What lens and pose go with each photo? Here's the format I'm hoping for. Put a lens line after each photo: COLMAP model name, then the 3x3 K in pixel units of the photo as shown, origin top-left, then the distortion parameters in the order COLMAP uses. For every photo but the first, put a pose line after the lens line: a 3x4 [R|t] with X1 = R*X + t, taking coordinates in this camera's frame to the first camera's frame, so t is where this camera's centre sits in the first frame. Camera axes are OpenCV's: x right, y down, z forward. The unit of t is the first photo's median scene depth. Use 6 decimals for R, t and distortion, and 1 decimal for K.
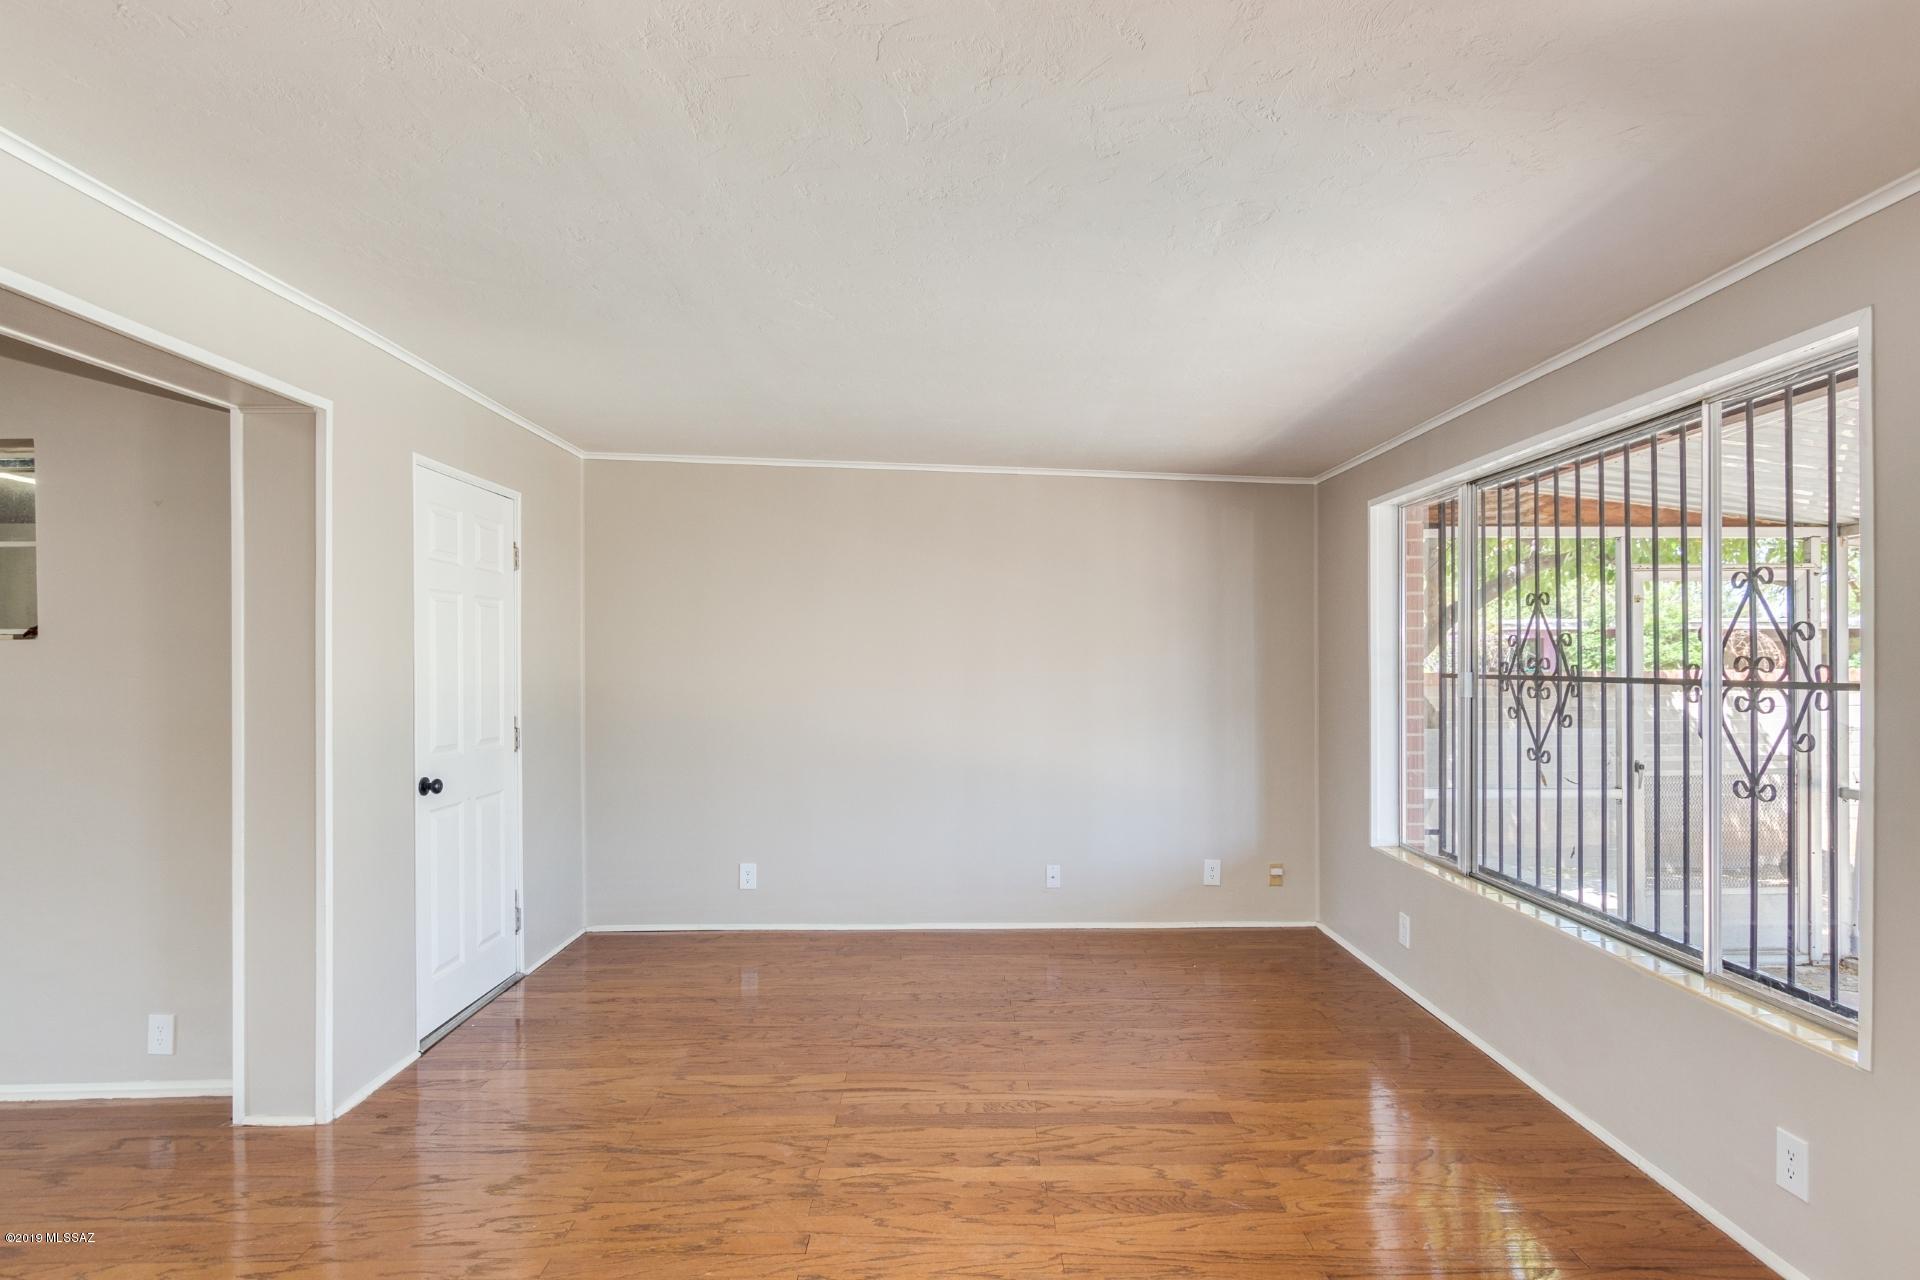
lens RADIAL K [[1031.0, 0, 957.3], [0, 1031.0, 667.4], [0, 0, 1]] dist [0.009931, -0.004121]
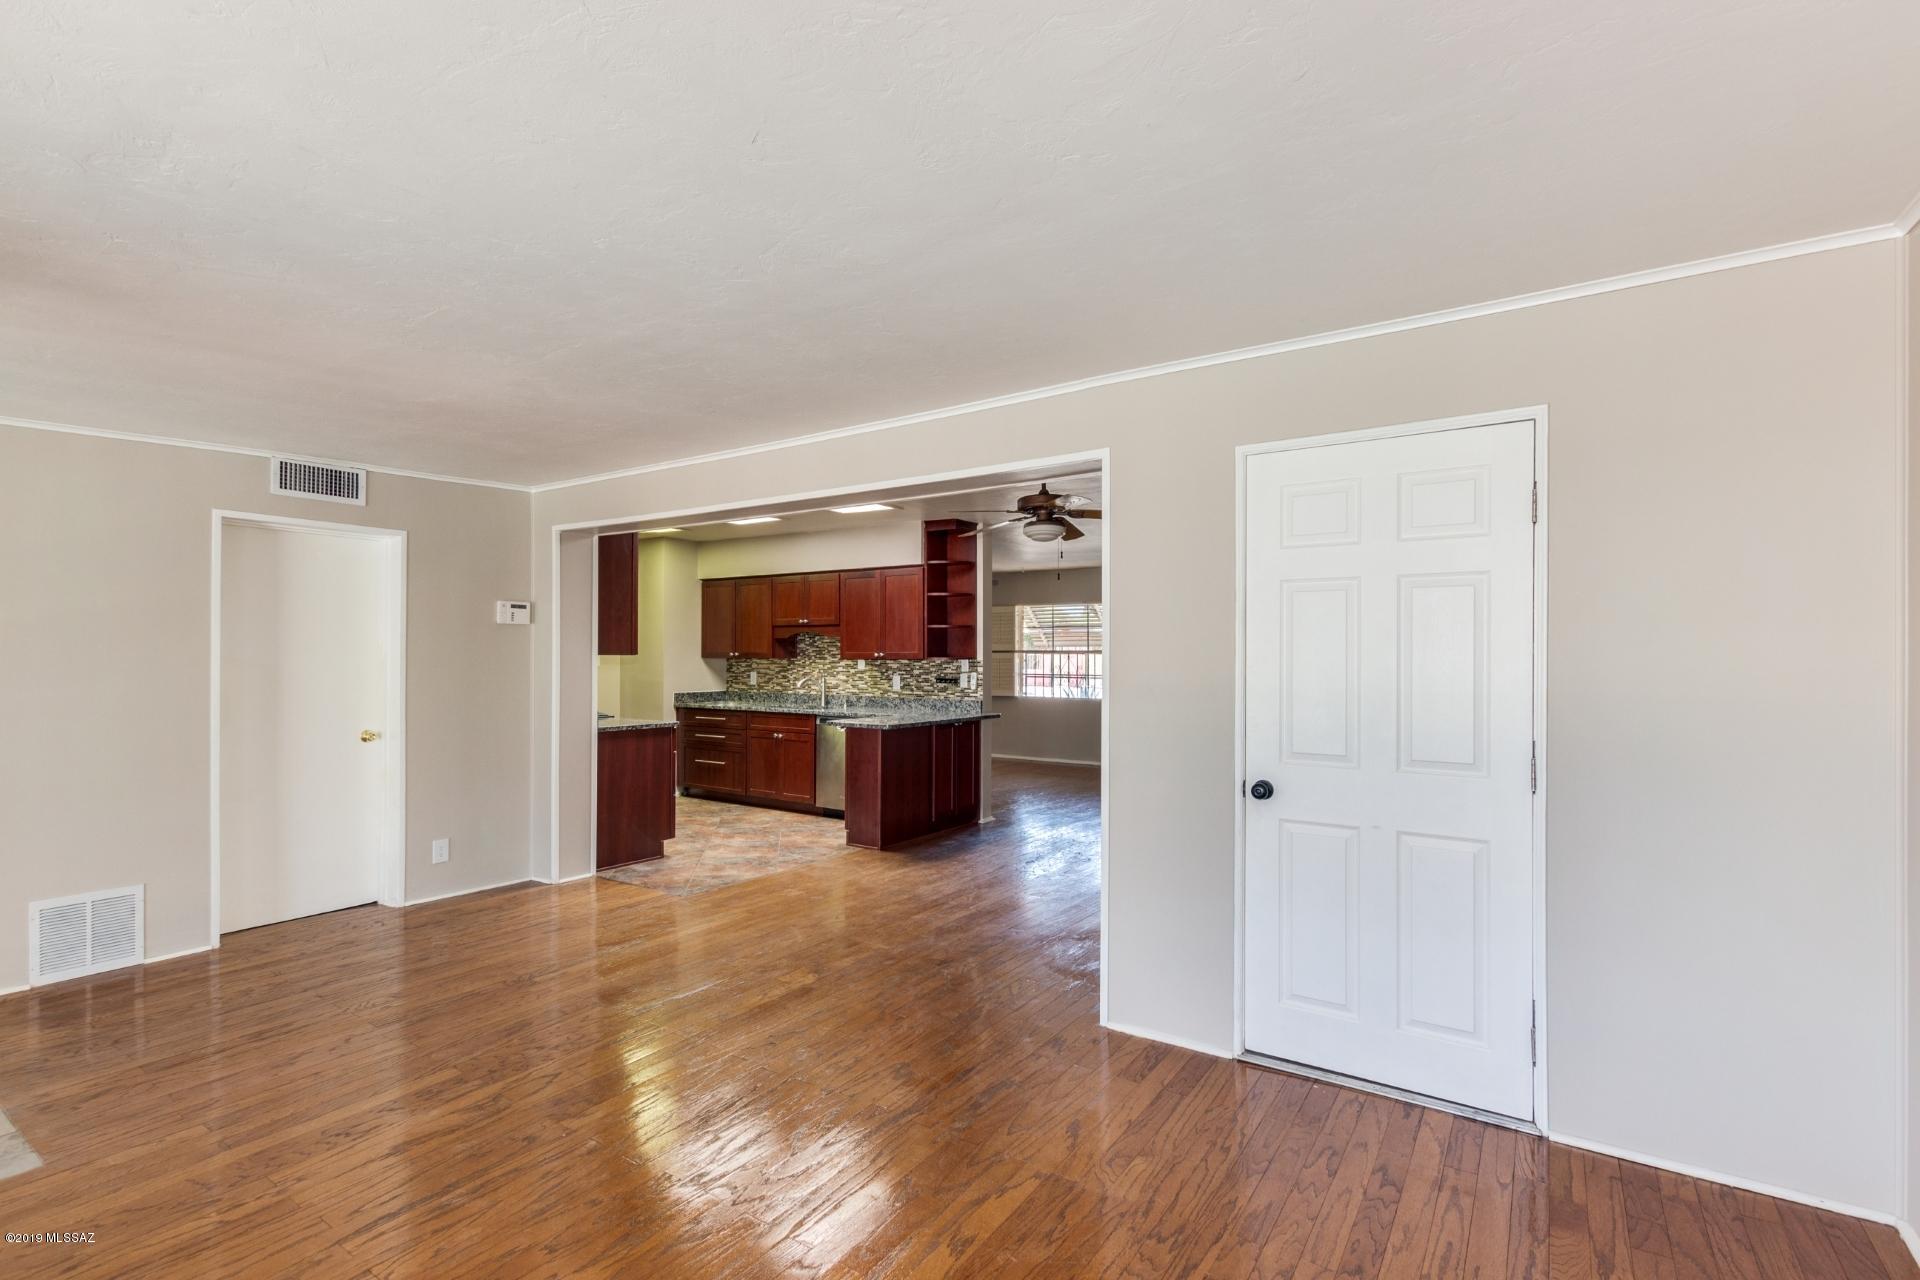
lens RADIAL K [[882.6, 0, 968.7], [0, 882.6, 652.6], [0, 0, 1]] dist [0.011682, -0.004949]
pose [[-0.558824, 0.003712, -0.829278, 0.305566], [-0.001695, 0.999983, 0.005619, -0.014253], [0.829284, 0.004546, -0.558808, 1.220086]]
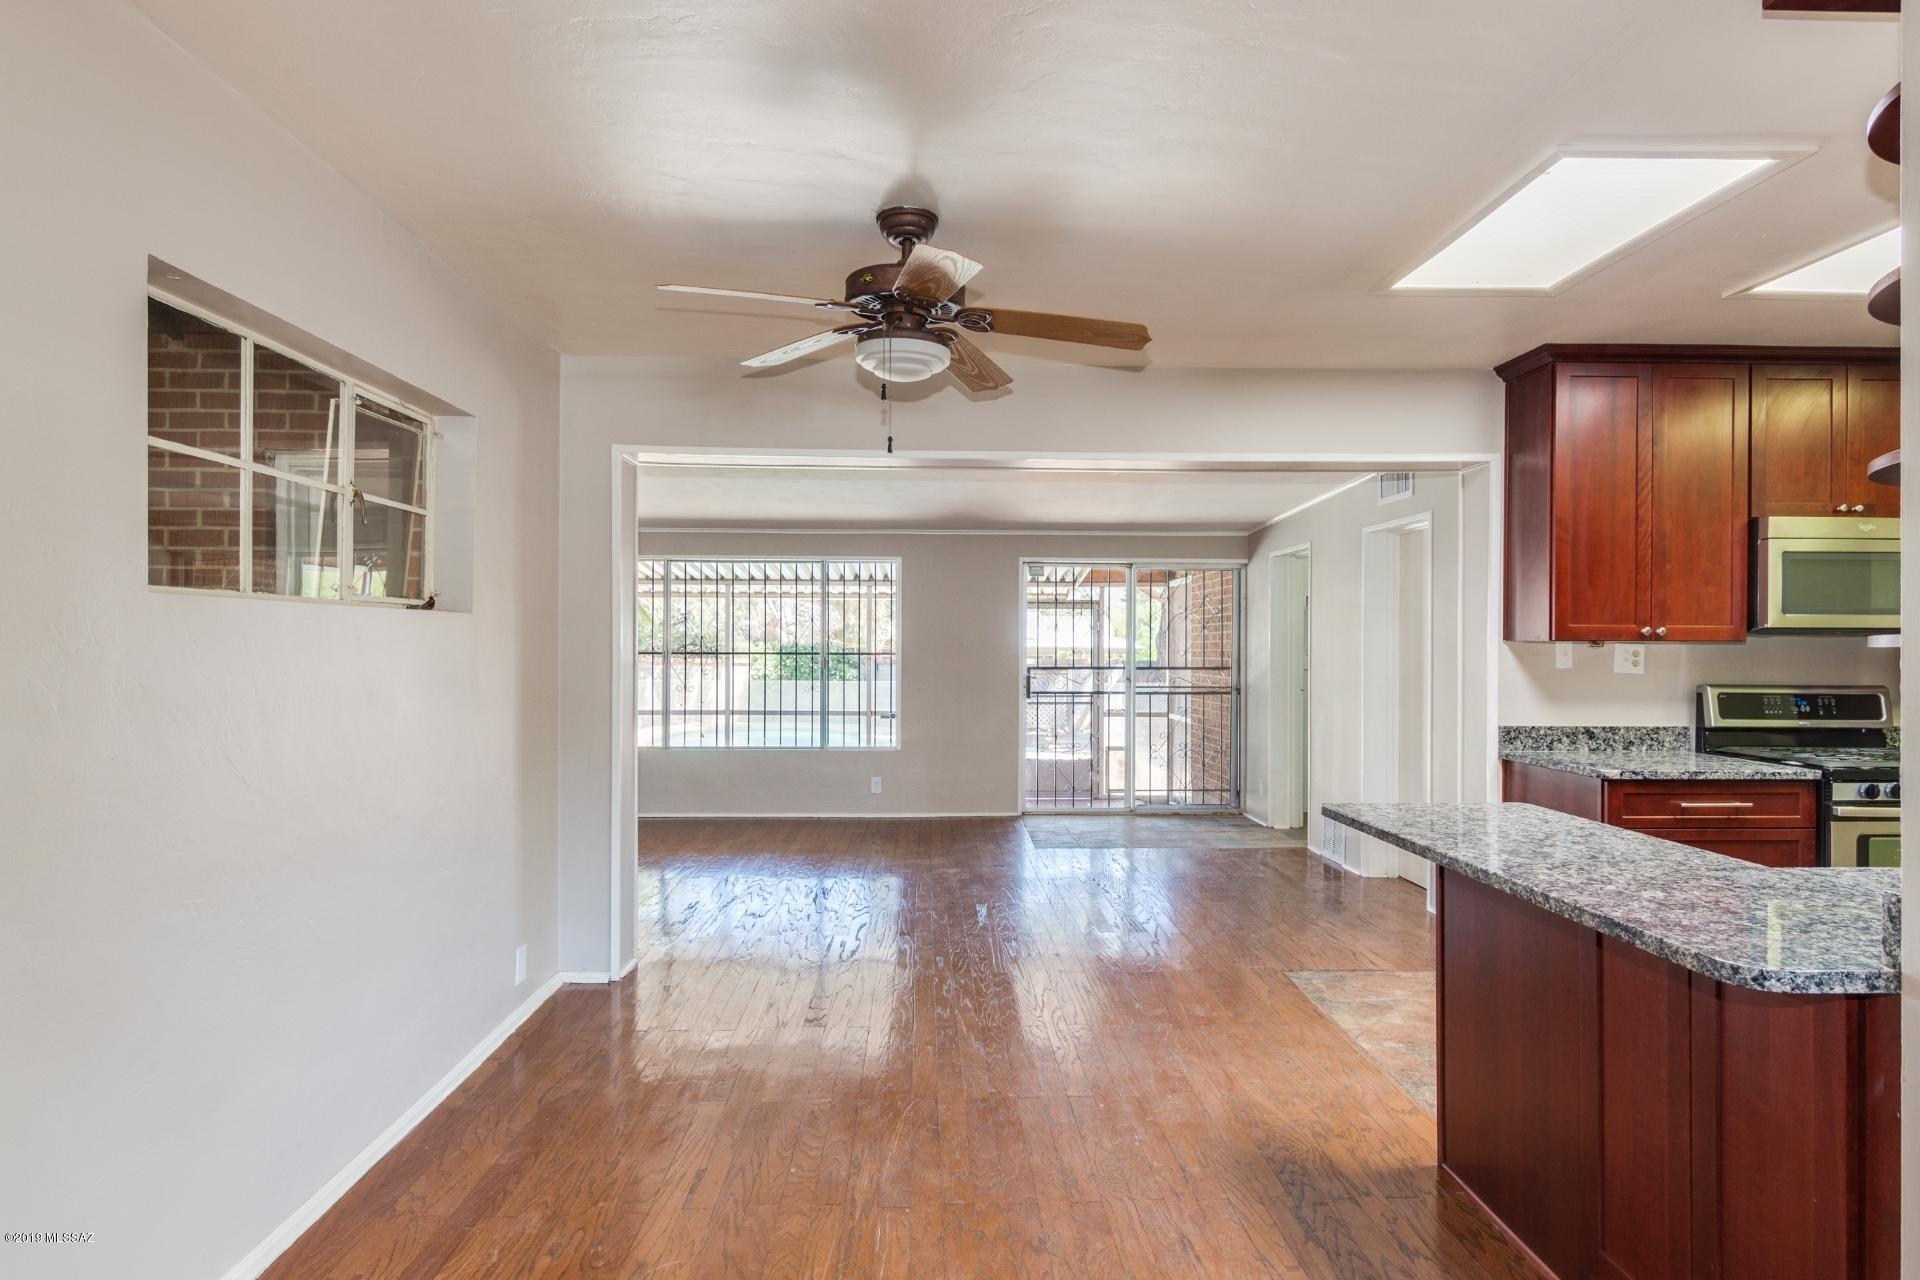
lens RADIAL K [[1031.0, 0, 963.4], [0, 1031.0, 649.8], [0, 0, 1]] dist [0.009931, -0.004121]
pose [[-0.031840, 0.004739, 0.999482, -1.712765], [-0.000274, 0.999989, -0.004750, 0.015468], [-0.999493, -0.000425, -0.031838, 0.493508]]
